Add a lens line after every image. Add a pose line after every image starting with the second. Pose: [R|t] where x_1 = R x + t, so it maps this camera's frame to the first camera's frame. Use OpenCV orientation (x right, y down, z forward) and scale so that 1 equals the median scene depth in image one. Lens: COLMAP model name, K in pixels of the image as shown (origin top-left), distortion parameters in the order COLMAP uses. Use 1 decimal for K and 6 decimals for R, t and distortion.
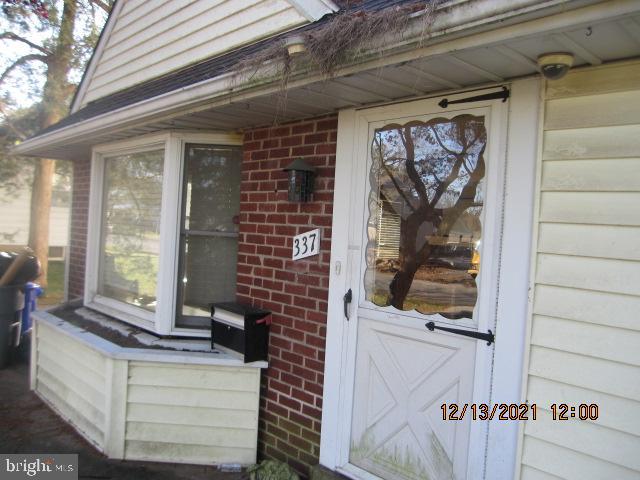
lens RADIAL K [[520.2, 0, 320.0], [0, 520.2, 240.0], [0, 0, 1]] dist [-0.065561, 0.009895]
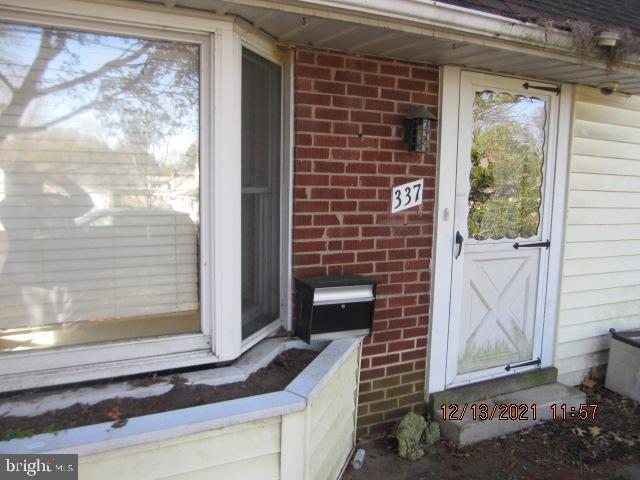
lens RADIAL K [[520.2, 0, 320.0], [0, 520.2, 240.0], [0, 0, 1]] dist [-0.065561, 0.009895]
pose [[0.302865, -0.161280, 0.939288, -0.991884], [0.015197, 0.986269, 0.164446, -0.070274], [-0.952912, -0.035531, 0.301157, 0.847863]]
